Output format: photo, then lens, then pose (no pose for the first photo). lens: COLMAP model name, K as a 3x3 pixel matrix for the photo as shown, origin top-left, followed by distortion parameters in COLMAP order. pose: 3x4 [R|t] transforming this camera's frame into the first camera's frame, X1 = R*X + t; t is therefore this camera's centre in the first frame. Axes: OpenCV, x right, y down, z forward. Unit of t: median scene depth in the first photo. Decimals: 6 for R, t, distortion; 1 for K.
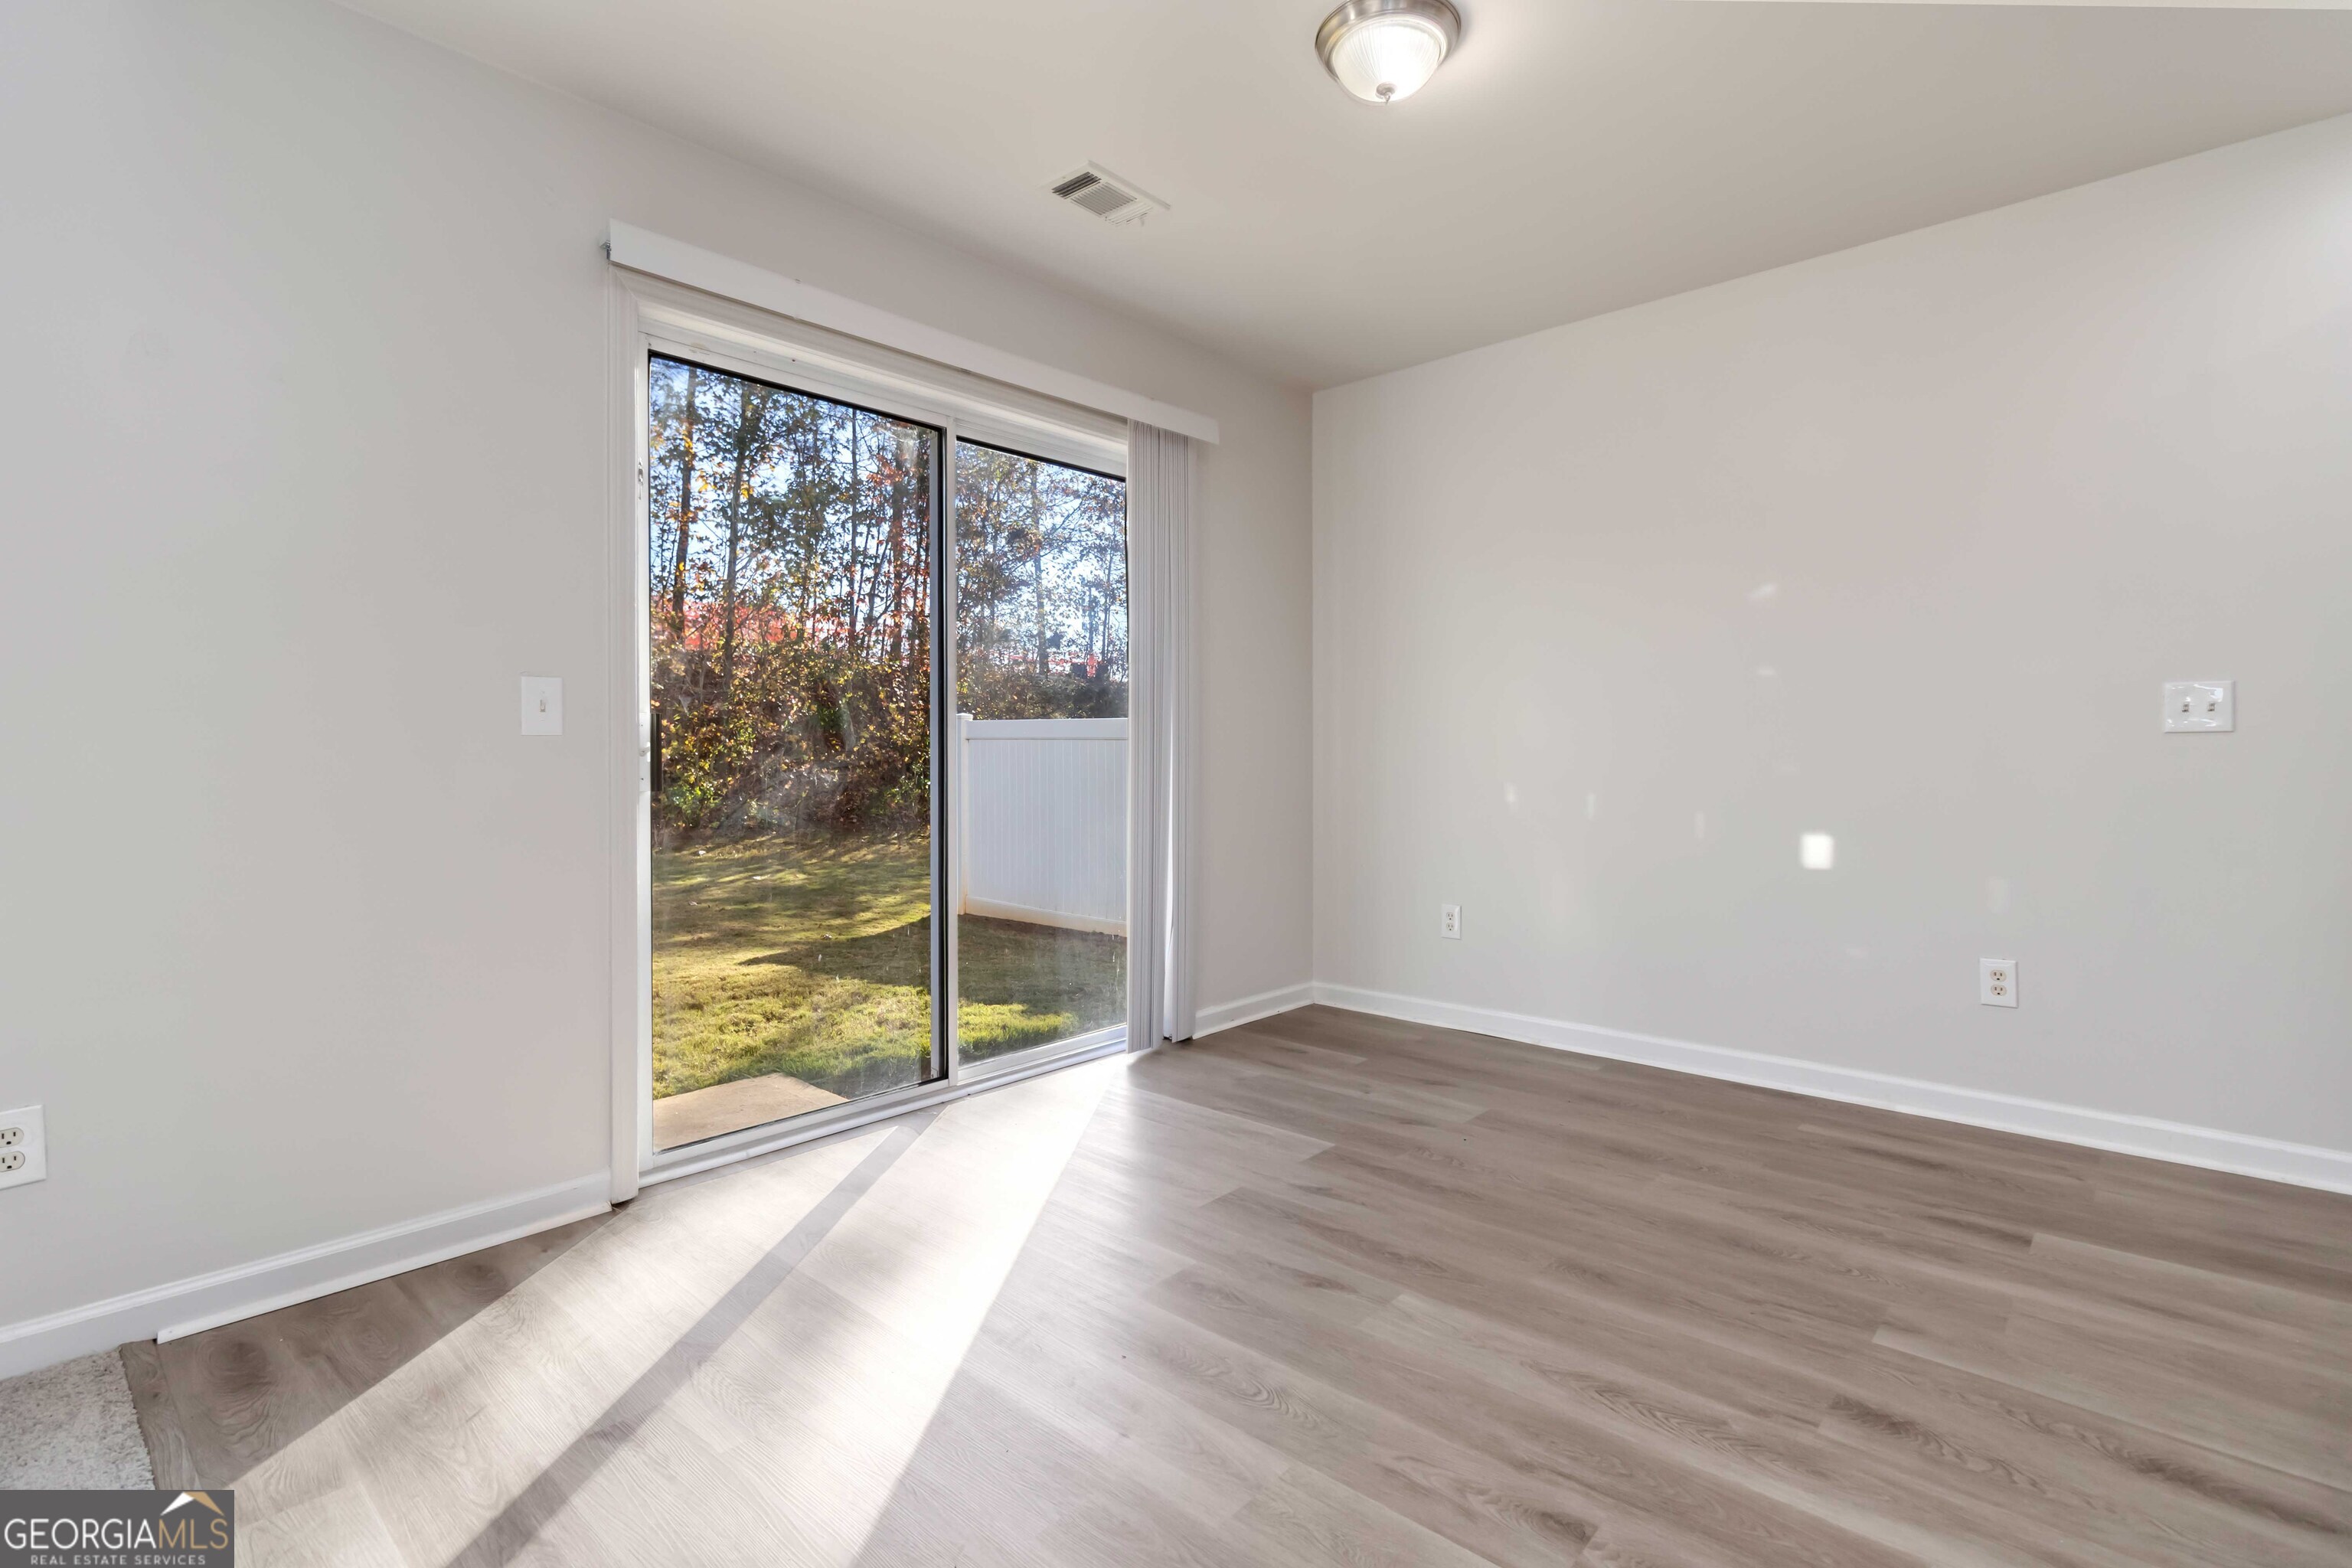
lens RADIAL K [[1106.0, 0, 1185.4], [0, 1106.0, 746.9], [0, 0, 1]] dist [0.000049, 0.000143]
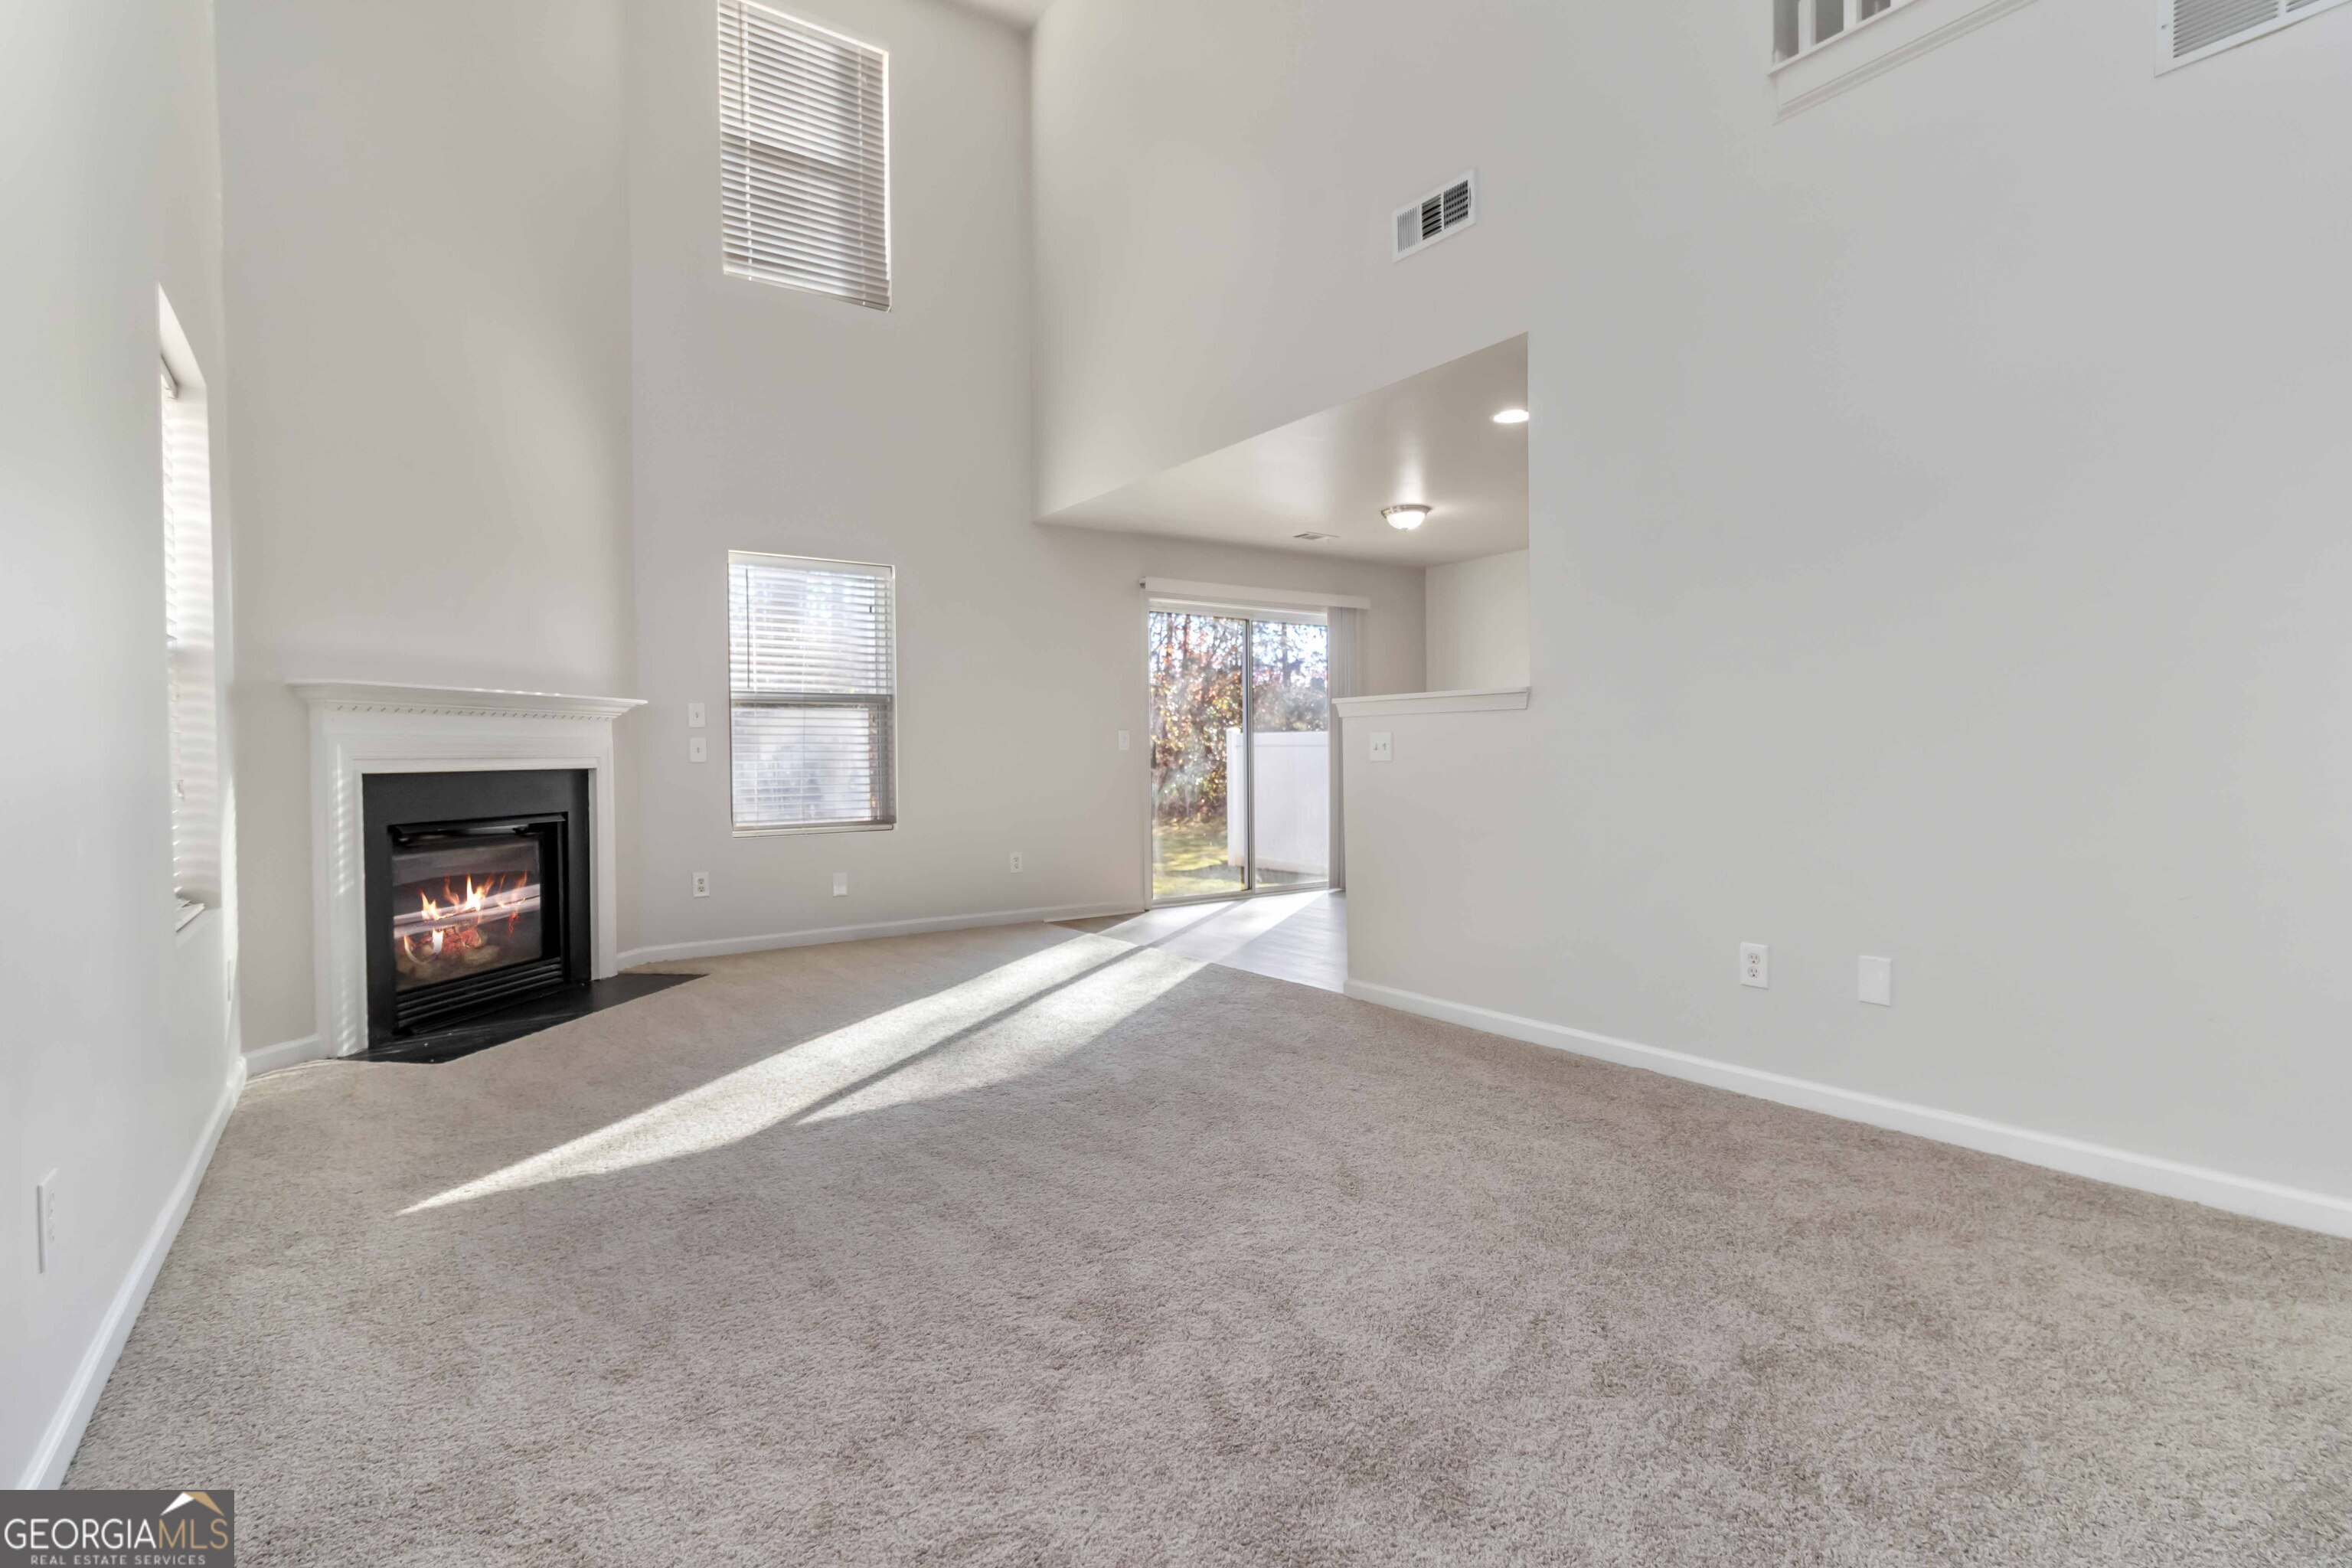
lens RADIAL K [[1123.2, 0, 1180.2], [0, 1123.2, 738.7], [0, 0, 1]] dist [0.000654, 0.000521]
pose [[0.975500, -0.011262, -0.219711, 0.031162], [0.009097, 0.999900, -0.010861, -0.001228], [0.219811, 0.008596, 0.975505, -0.256260]]
